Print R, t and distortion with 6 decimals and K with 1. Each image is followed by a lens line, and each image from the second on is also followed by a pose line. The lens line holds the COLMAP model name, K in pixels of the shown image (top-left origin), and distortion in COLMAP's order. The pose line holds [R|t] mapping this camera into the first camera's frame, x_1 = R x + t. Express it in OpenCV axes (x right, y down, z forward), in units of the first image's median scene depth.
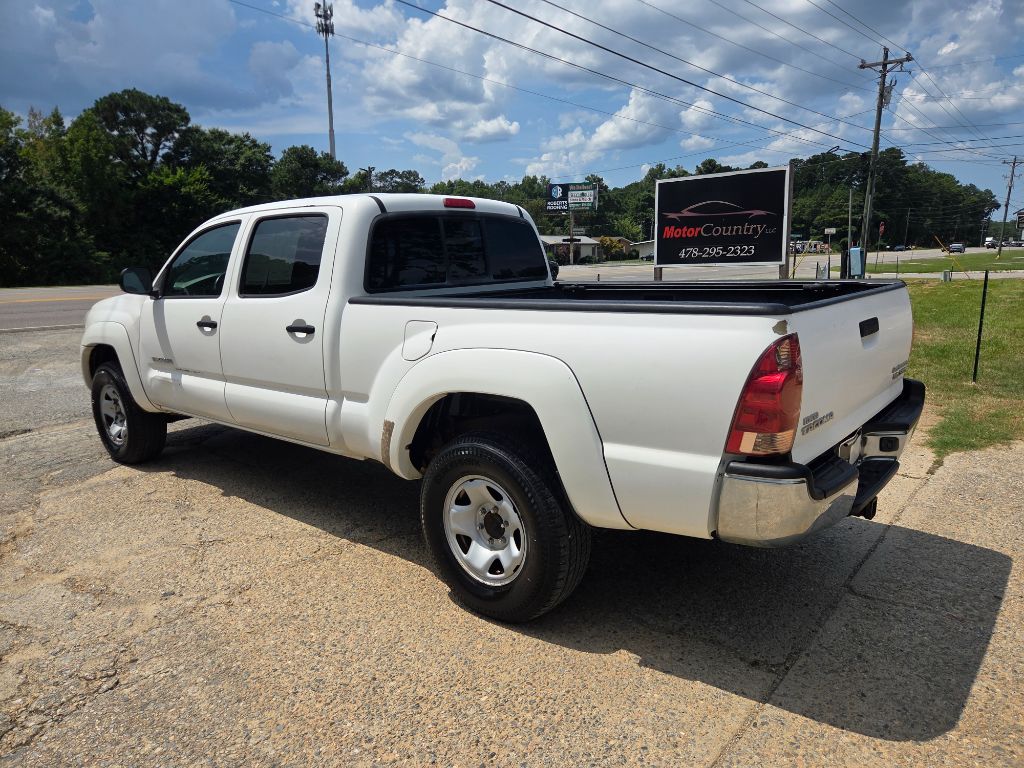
lens RADIAL K [[684.9, 0, 517.2], [0, 684.9, 369.5], [0, 0, 1]] dist [0.034252, -0.030642]
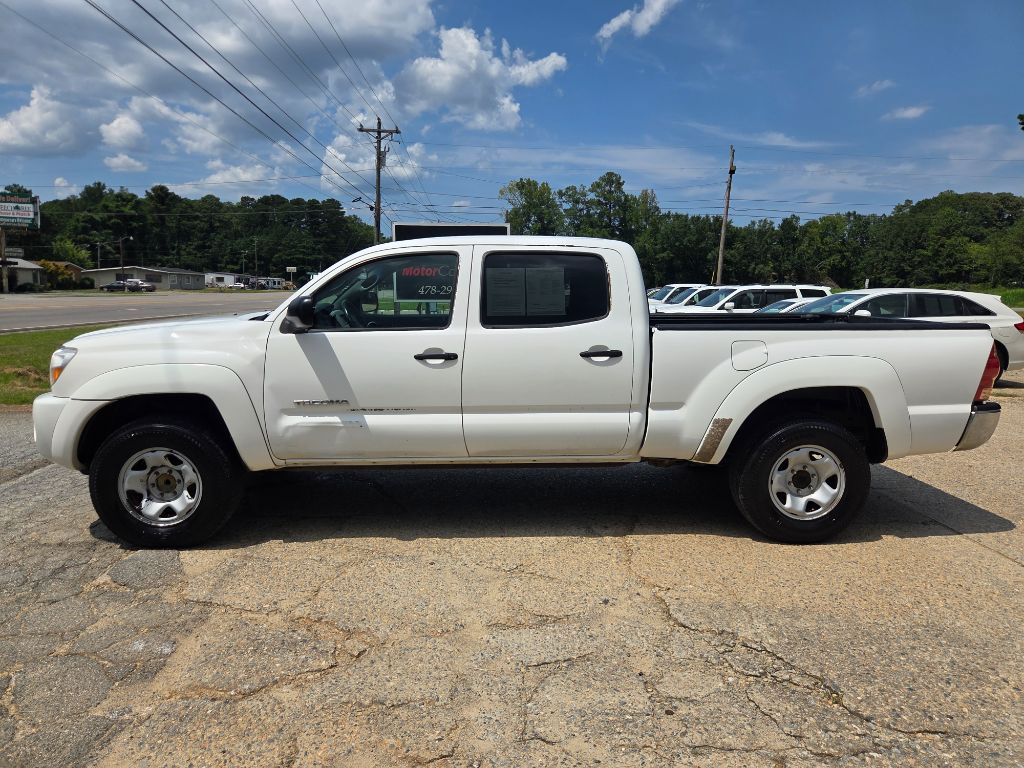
lens RADIAL K [[684.9, 0, 514.6], [0, 684.9, 375.0], [0, 0, 1]] dist [0.034252, -0.030642]
pose [[0.728929, -0.050375, 0.682733, -0.421244], [0.079153, 0.996802, -0.010961, -0.007868], [-0.679998, 0.062030, 0.730585, 0.094402]]
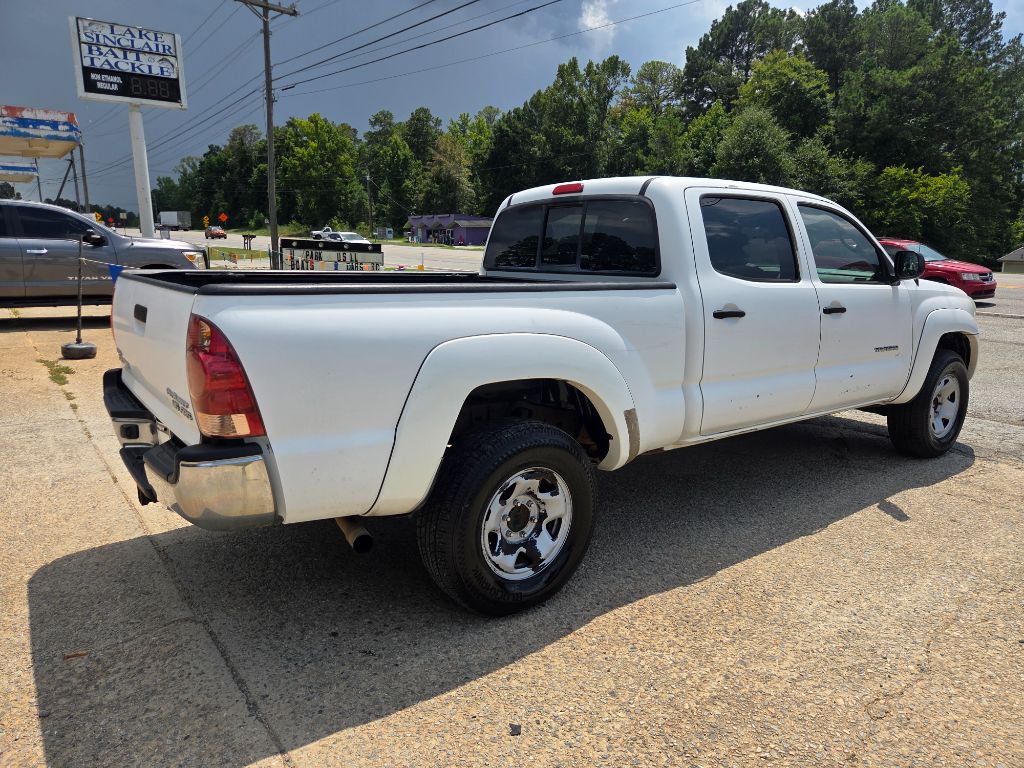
lens RADIAL K [[684.9, 0, 524.8], [0, 684.9, 377.3], [0, 0, 1]] dist [0.034252, -0.030642]
pose [[-0.215182, 0.187928, -0.958321, 0.362192], [-0.158996, 0.961475, 0.224247, -0.076197], [0.963544, 0.200623, -0.177012, 0.459885]]
